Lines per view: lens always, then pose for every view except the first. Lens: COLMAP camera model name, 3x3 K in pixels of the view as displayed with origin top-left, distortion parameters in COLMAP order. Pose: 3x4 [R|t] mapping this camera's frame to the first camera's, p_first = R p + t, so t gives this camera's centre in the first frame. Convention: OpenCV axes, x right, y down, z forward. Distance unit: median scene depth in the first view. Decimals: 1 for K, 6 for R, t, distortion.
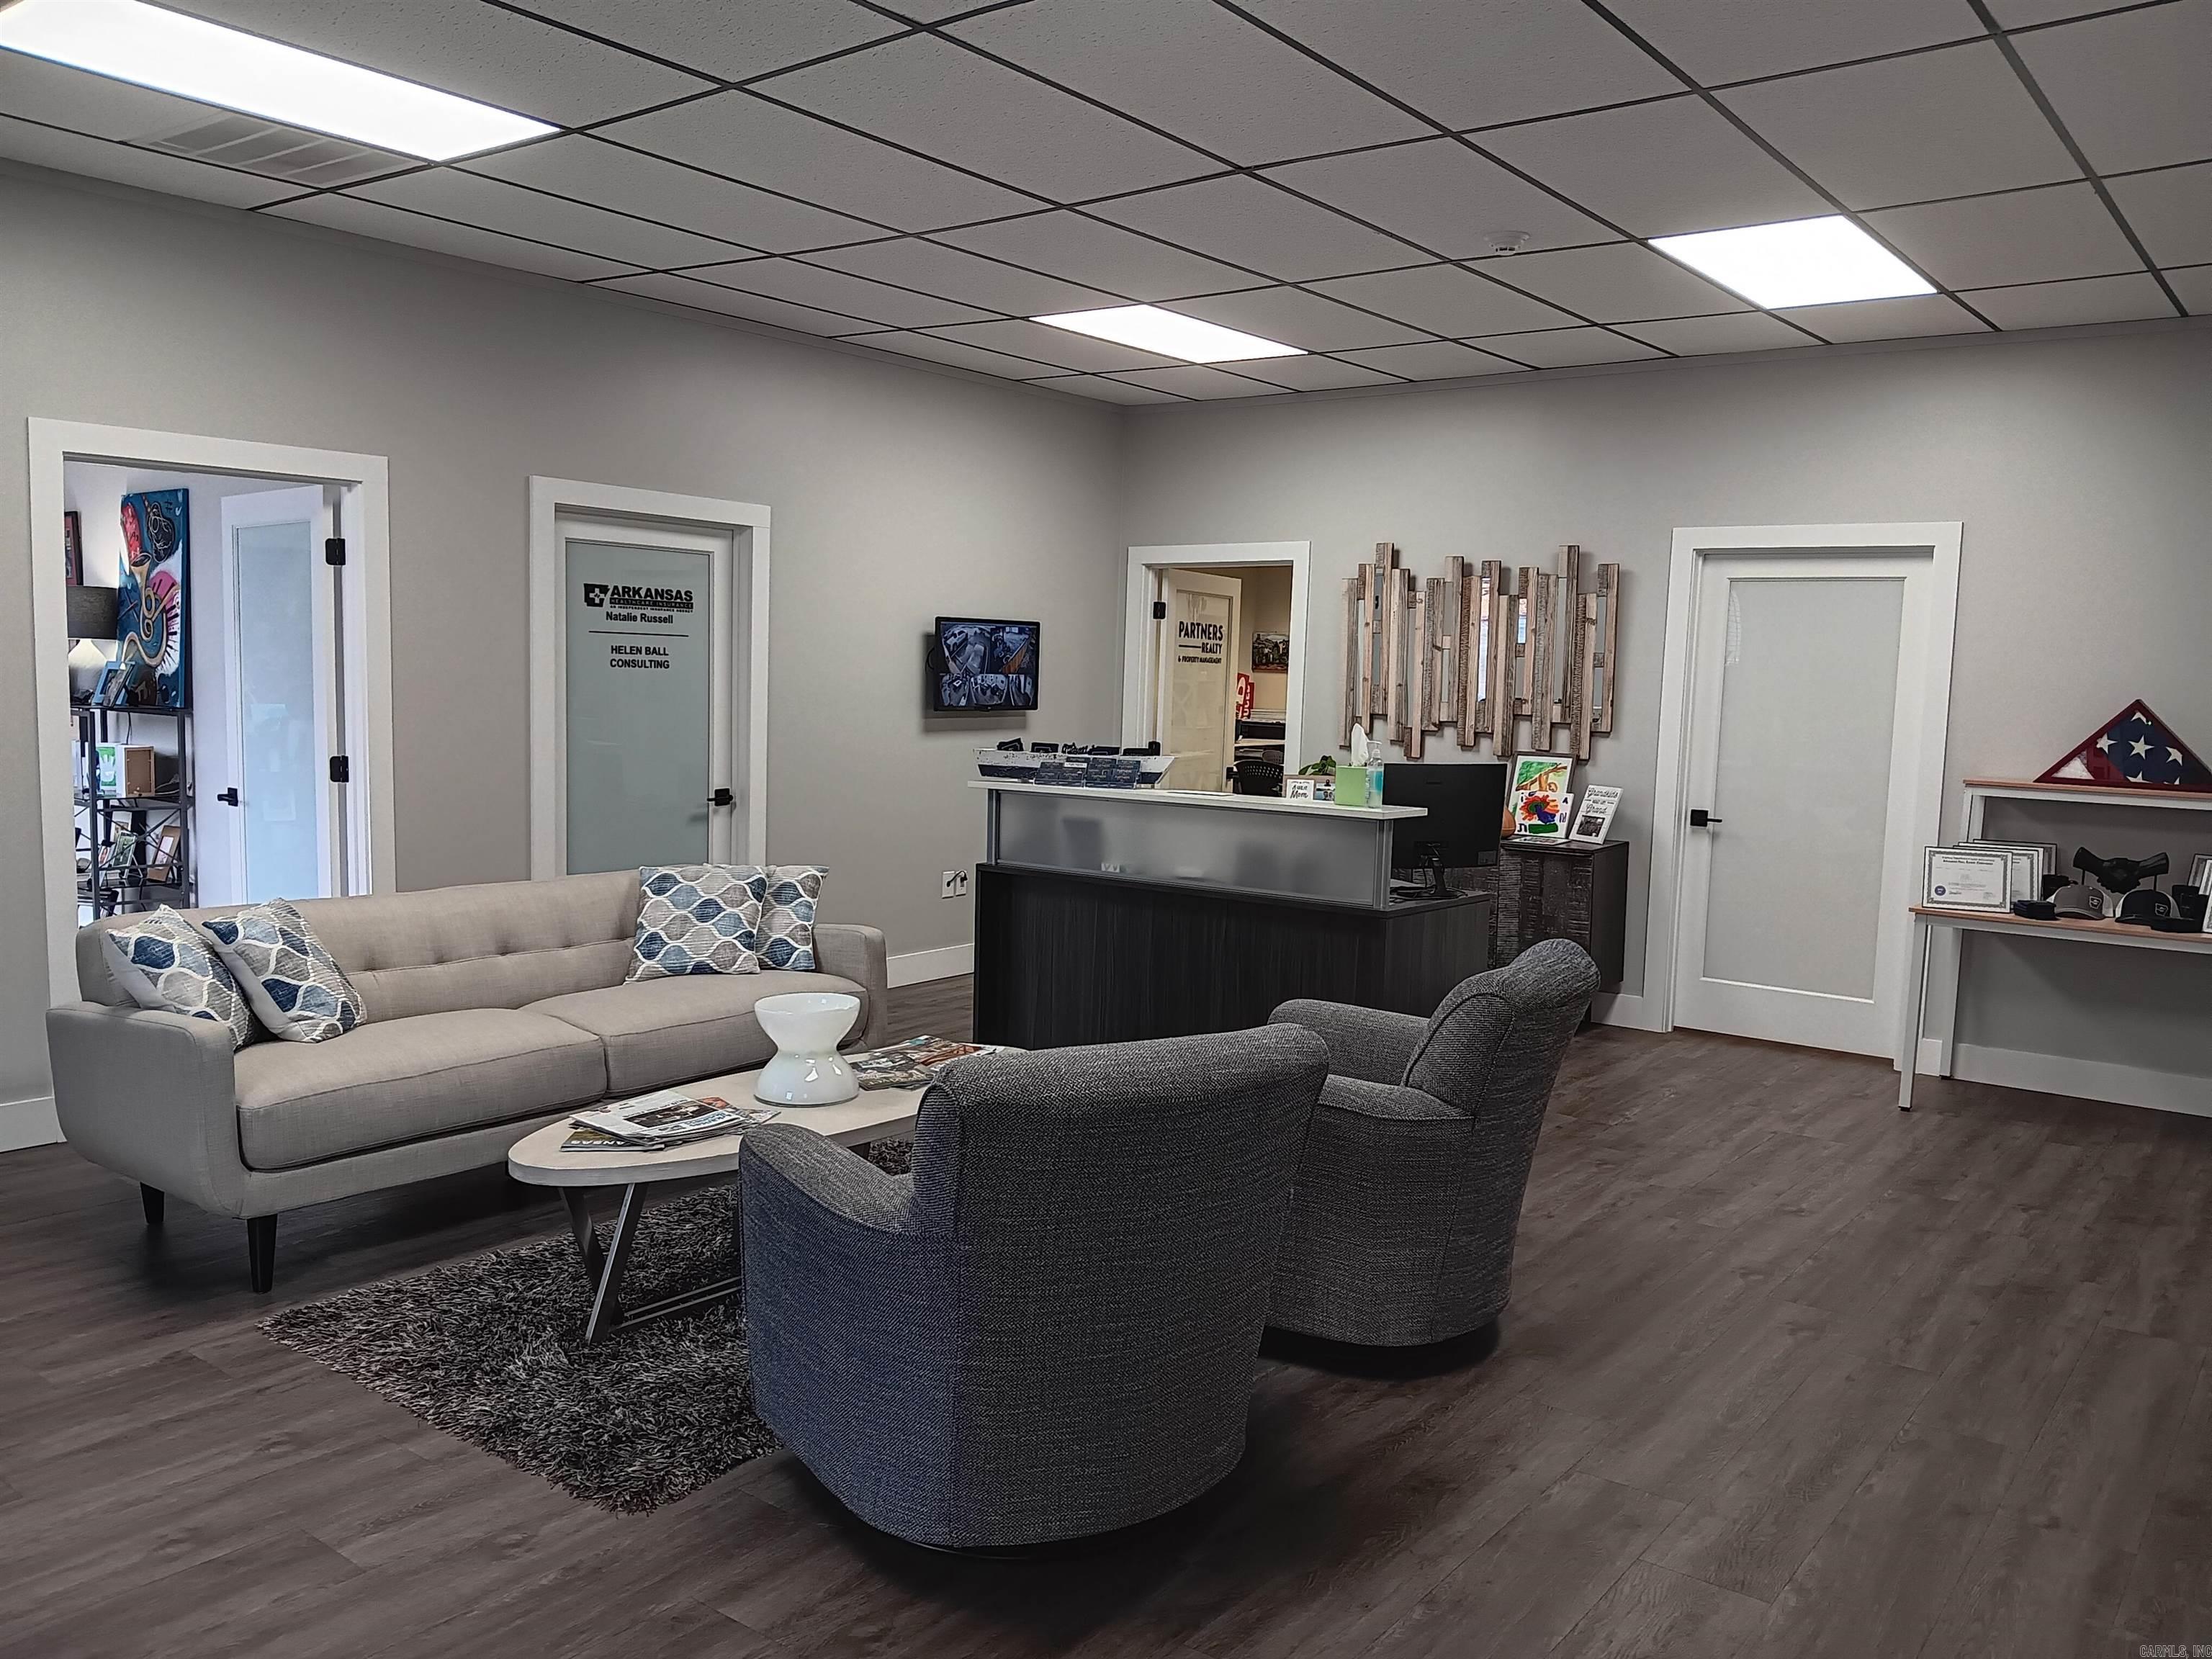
lens RADIAL K [[1712.1, 0, 1106.0], [0, 1712.1, 829.5], [0, 0, 1]] dist [0.069536, -0.100415]
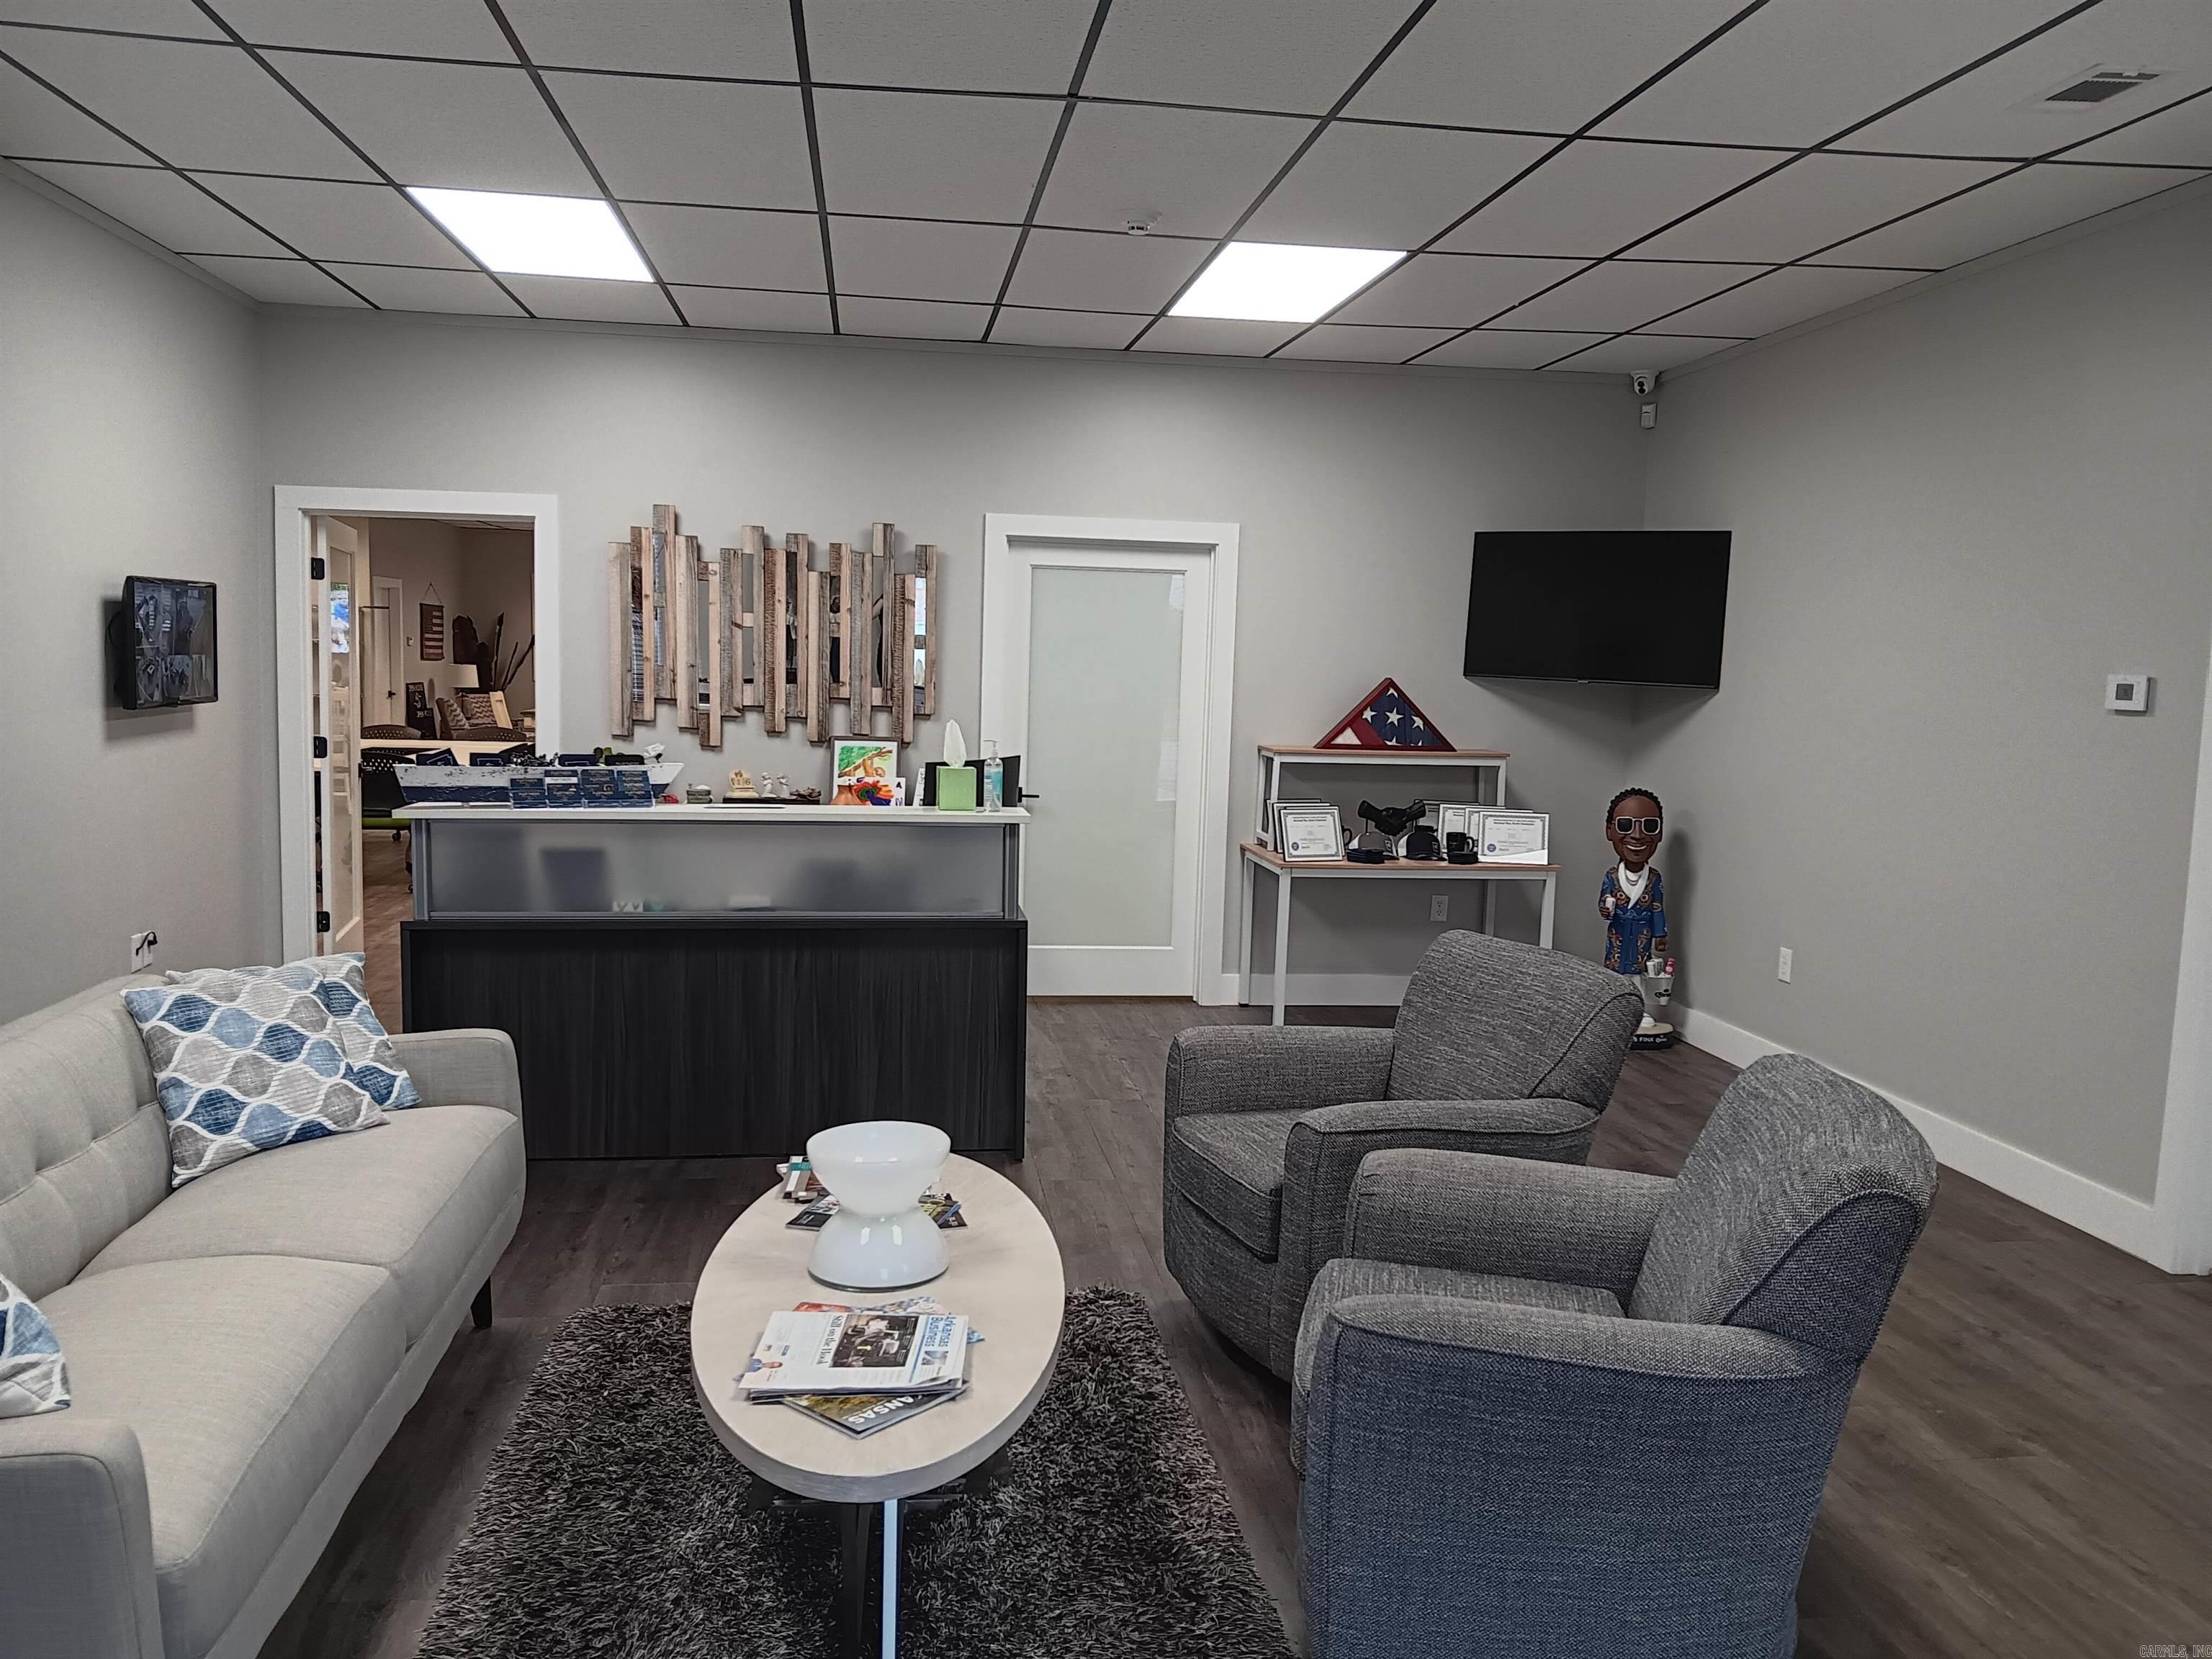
lens RADIAL K [[1691.7, 0, 1106.0], [0, 1691.7, 829.5], [0, 0, 1]] dist [0.188787, -0.380376]
pose [[0.711611, -0.078800, 0.698140, -0.325355], [0.060139, 0.996875, 0.051220, -0.033757], [-0.699995, 0.005537, 0.714127, 0.222410]]
